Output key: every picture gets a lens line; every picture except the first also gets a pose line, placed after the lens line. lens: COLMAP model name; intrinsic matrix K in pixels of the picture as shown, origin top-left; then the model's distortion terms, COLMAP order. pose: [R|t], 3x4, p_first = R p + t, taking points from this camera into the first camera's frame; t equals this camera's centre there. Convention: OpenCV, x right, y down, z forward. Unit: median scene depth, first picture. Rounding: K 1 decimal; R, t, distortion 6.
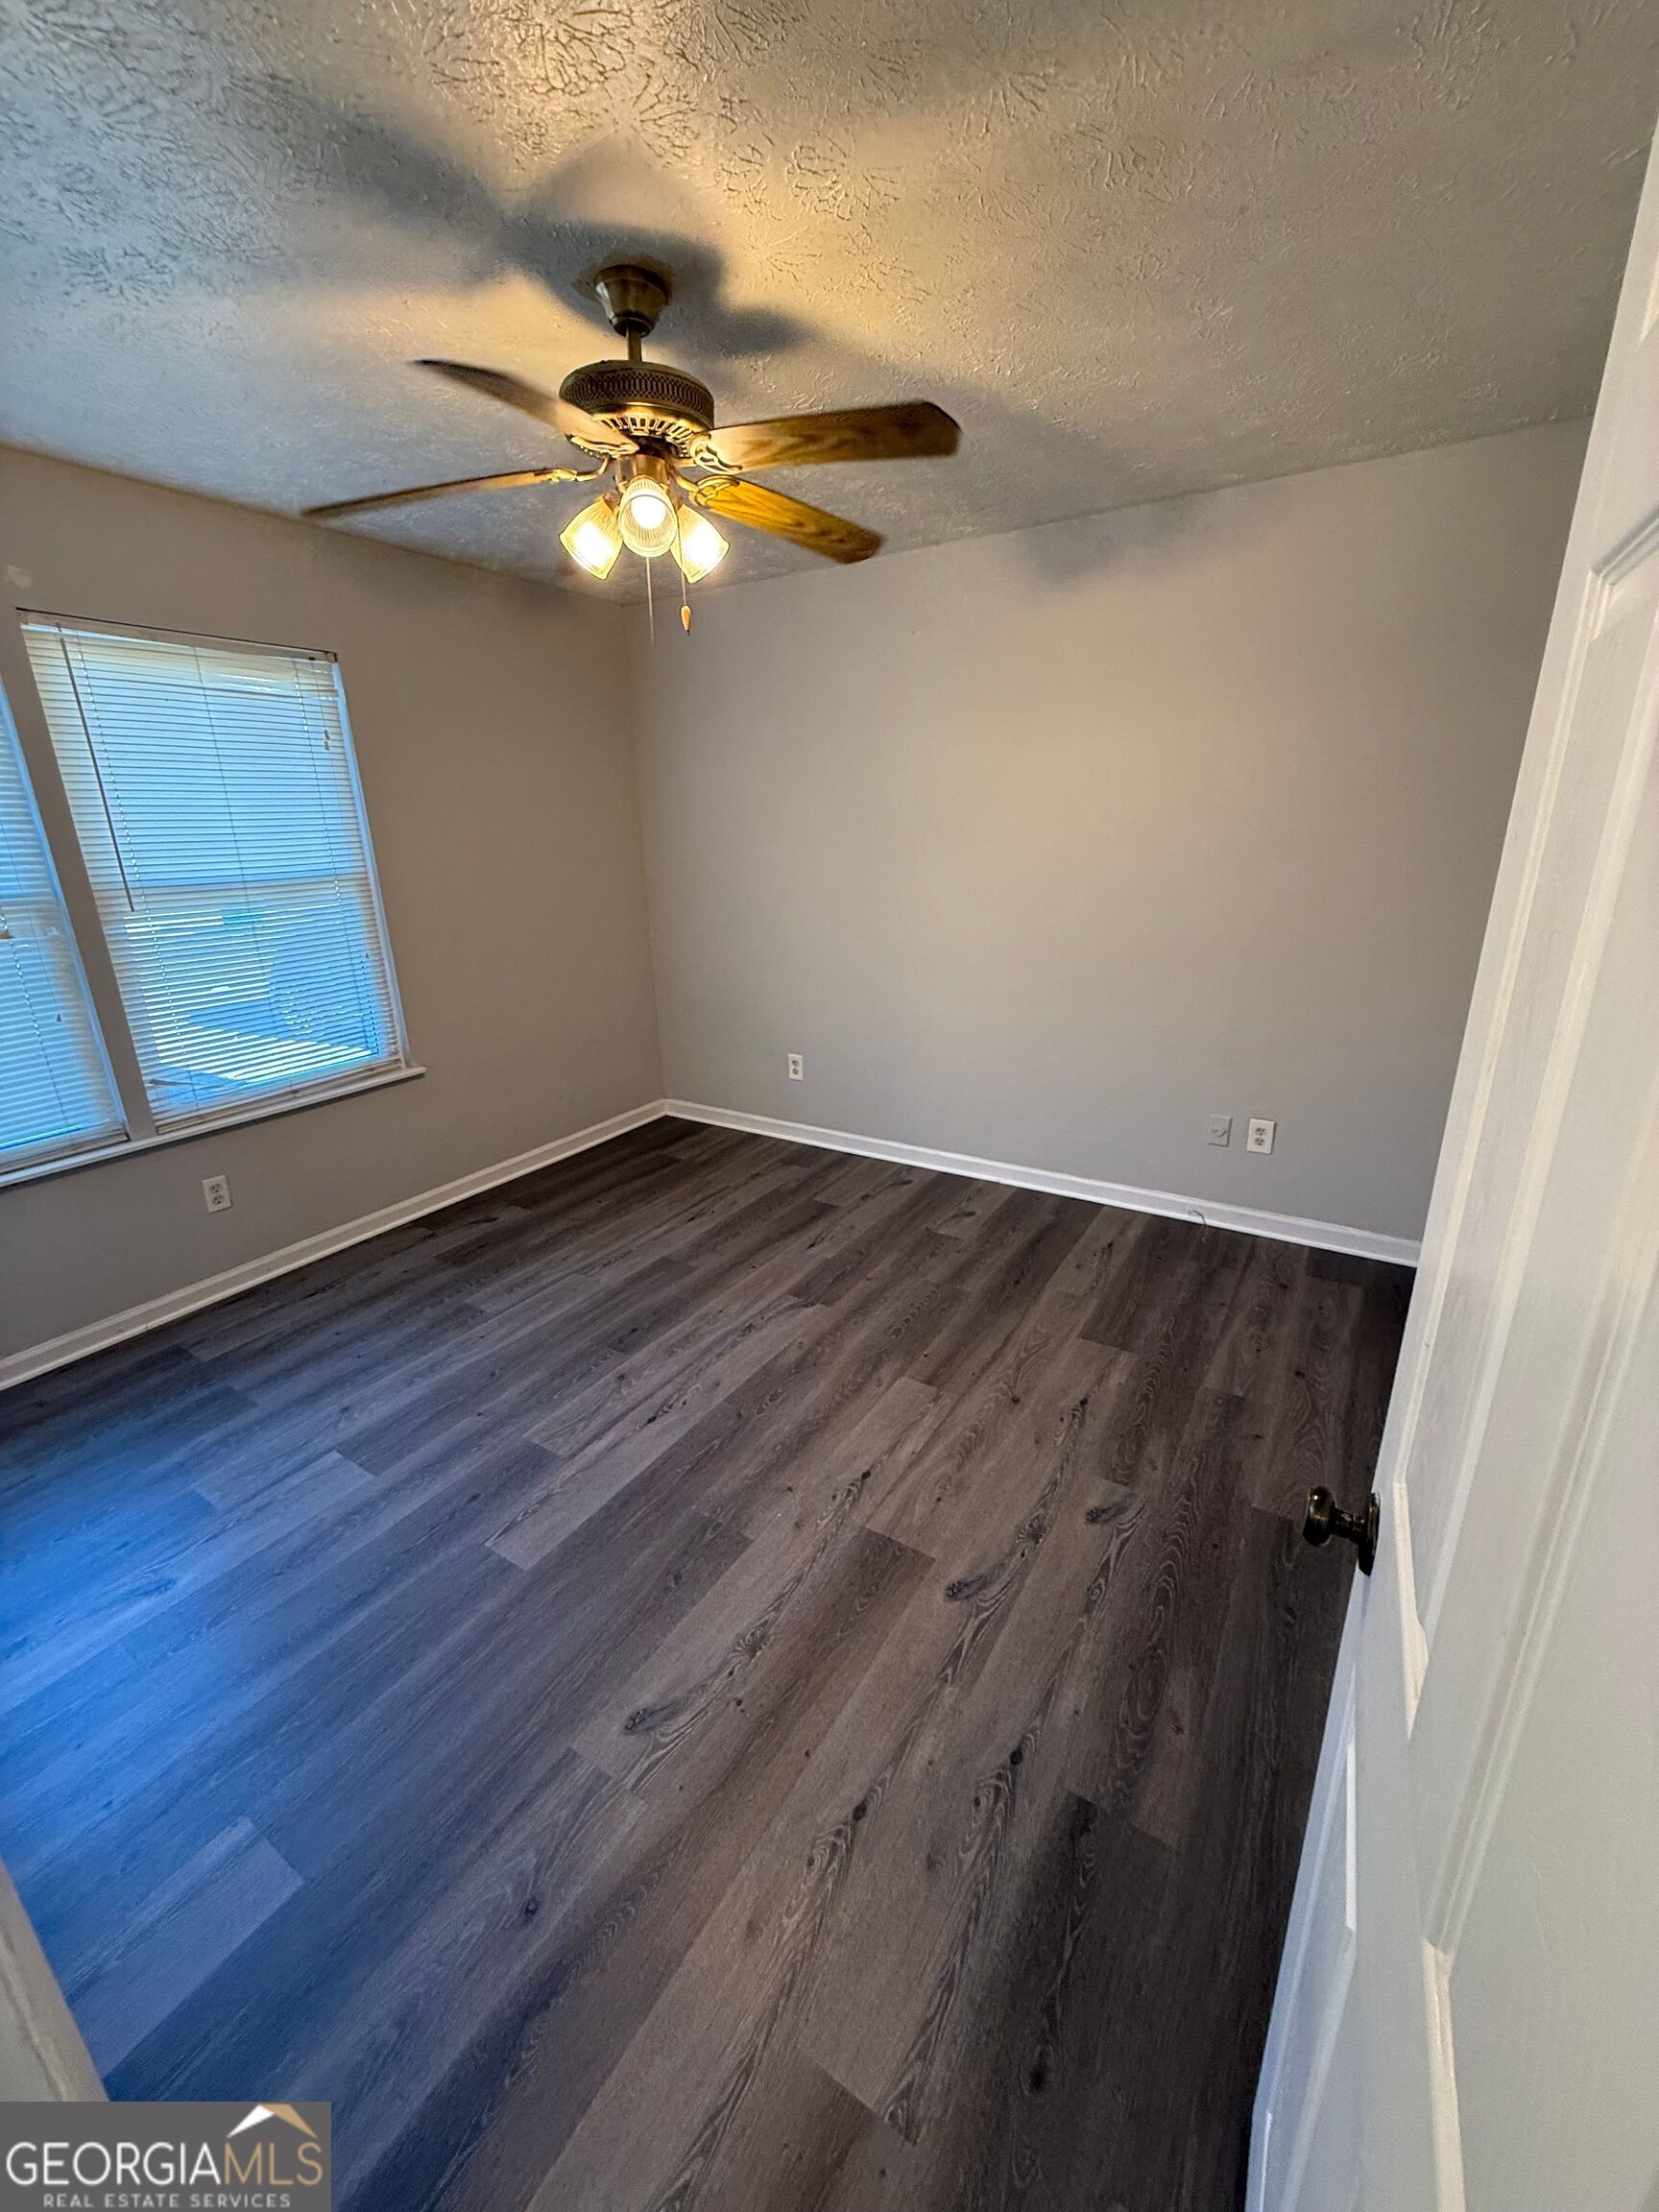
lens RADIAL K [[877.3, 0, 829.0], [0, 877.3, 1104.1], [0, 0, 1]] dist [0.000914, 0.000042]
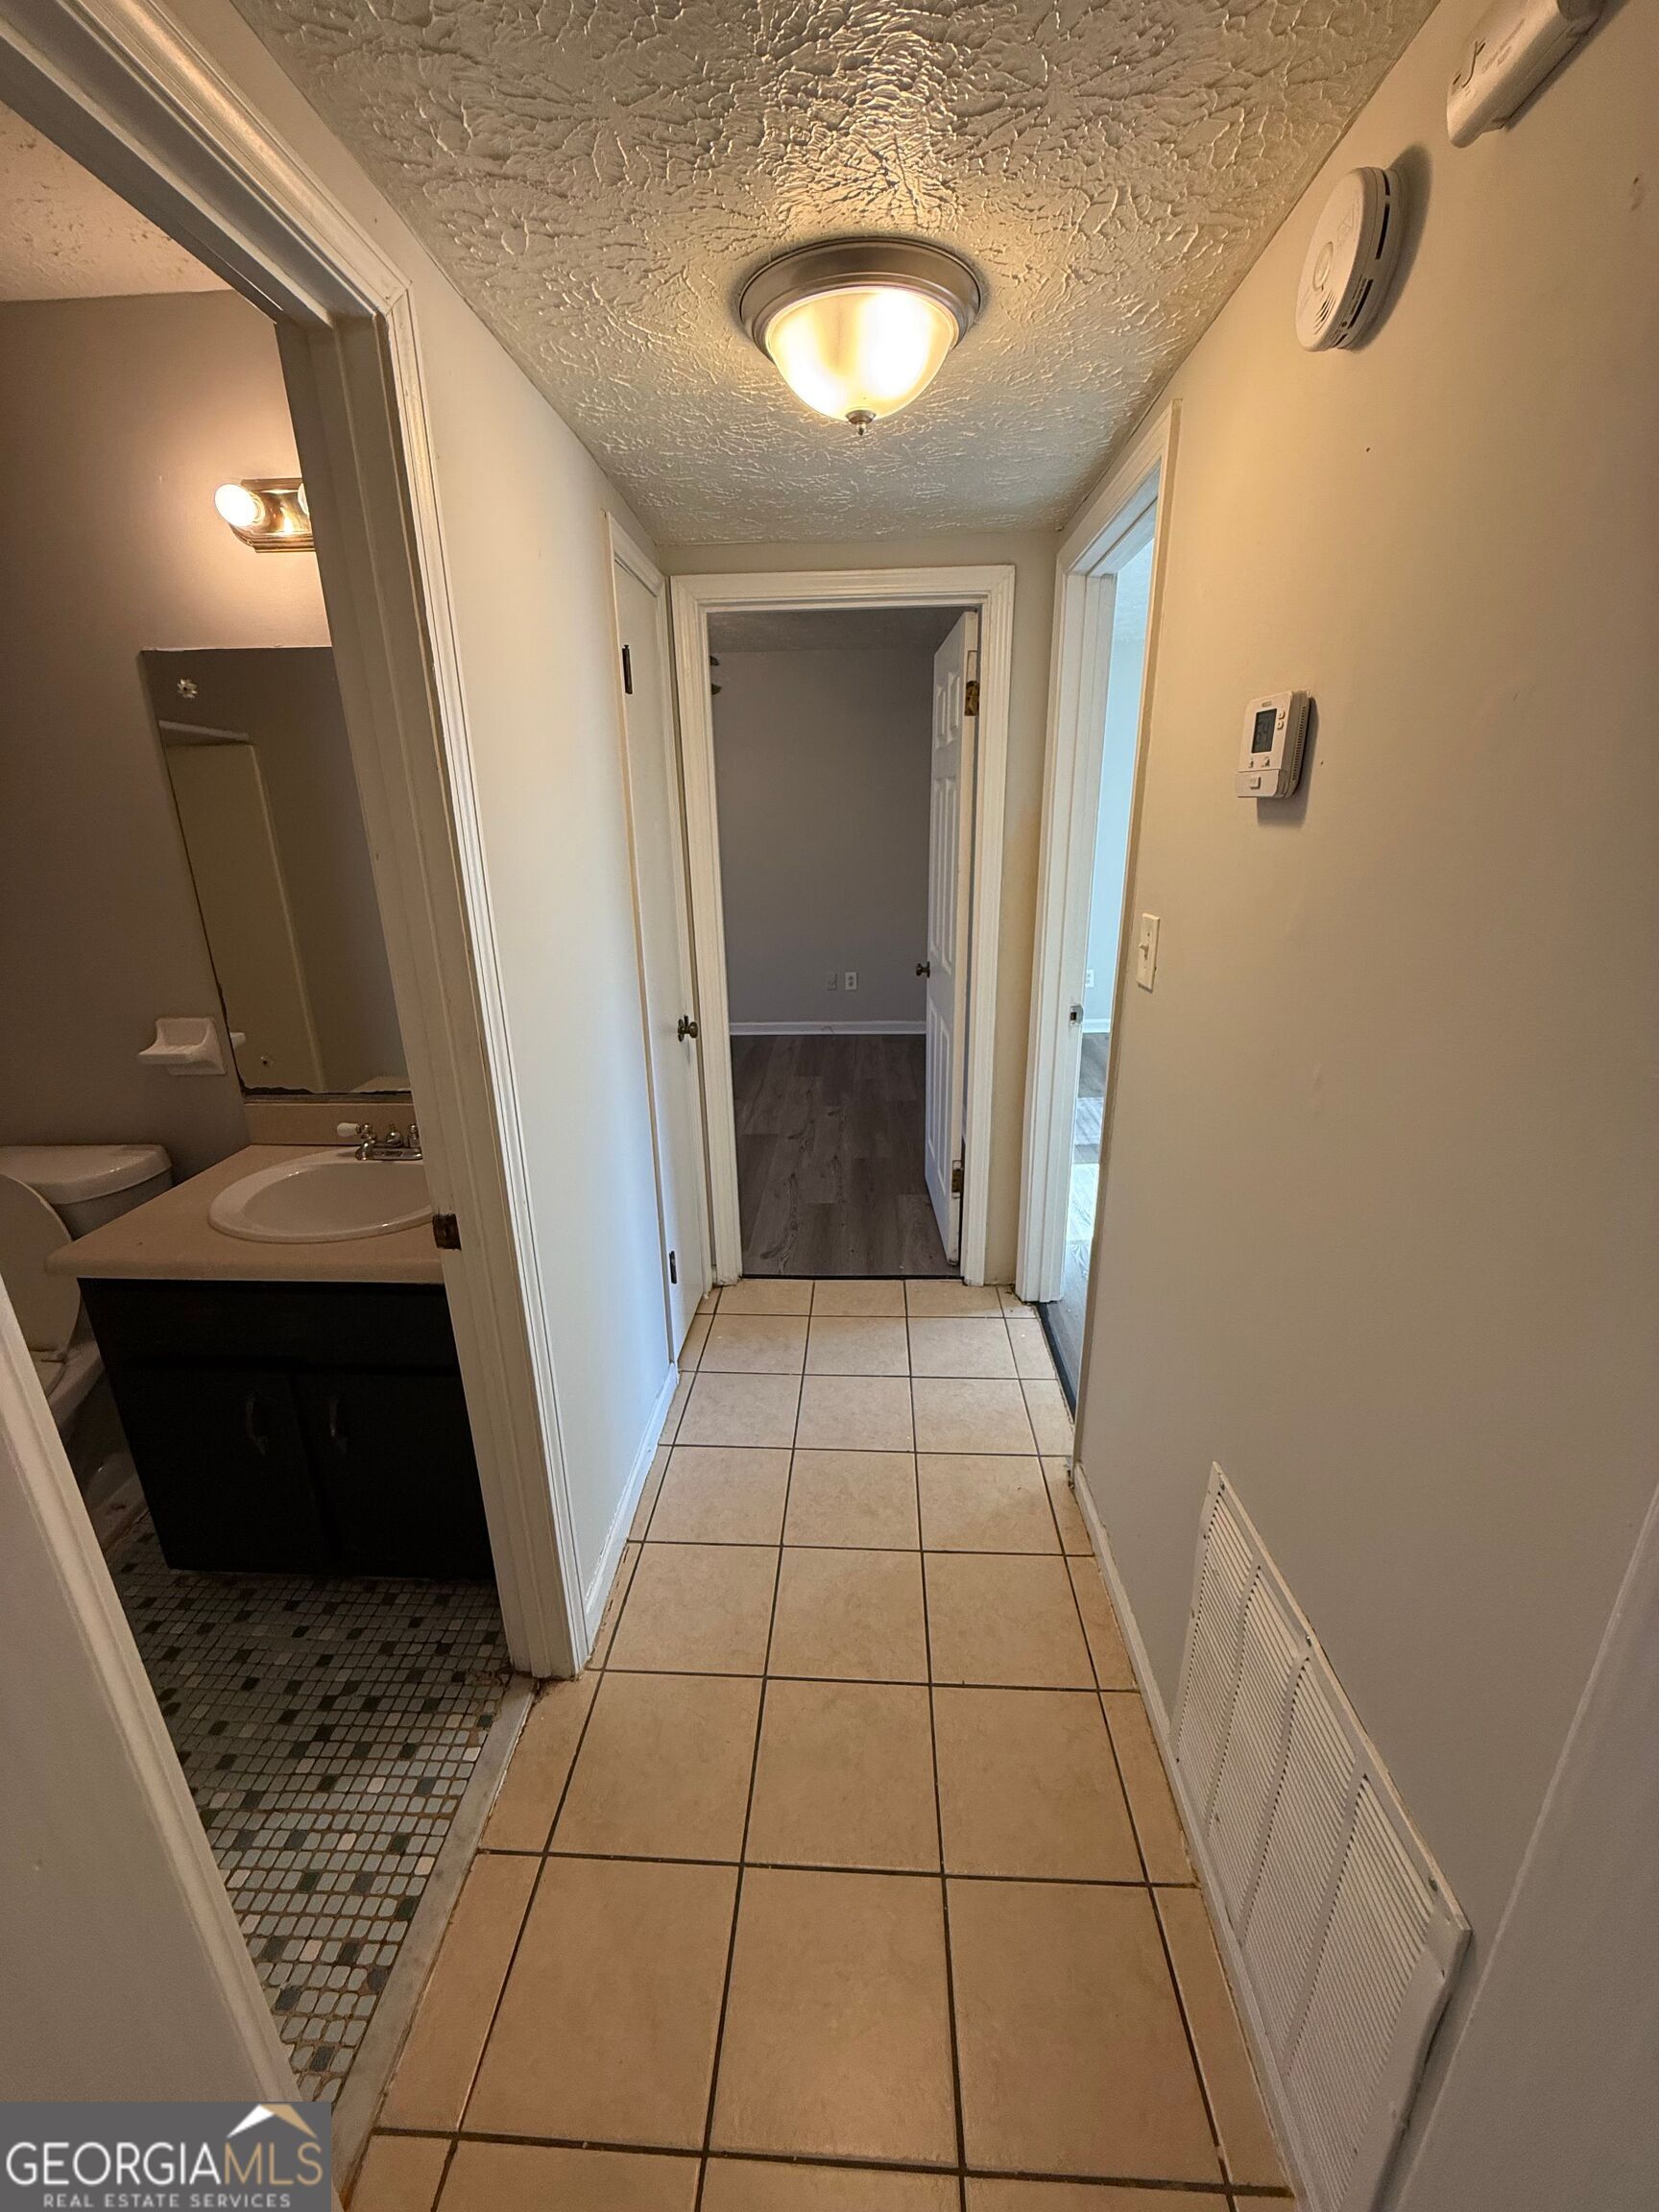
lens RADIAL K [[877.3, 0, 825.3], [0, 877.3, 1108.6], [0, 0, 1]] dist [0.000914, 0.000042]
pose [[0.867548, -0.153603, 0.473040, -0.770925], [0.148382, 0.987735, 0.048601, 0.317754], [-0.474703, 0.028027, 0.879700, -0.997031]]
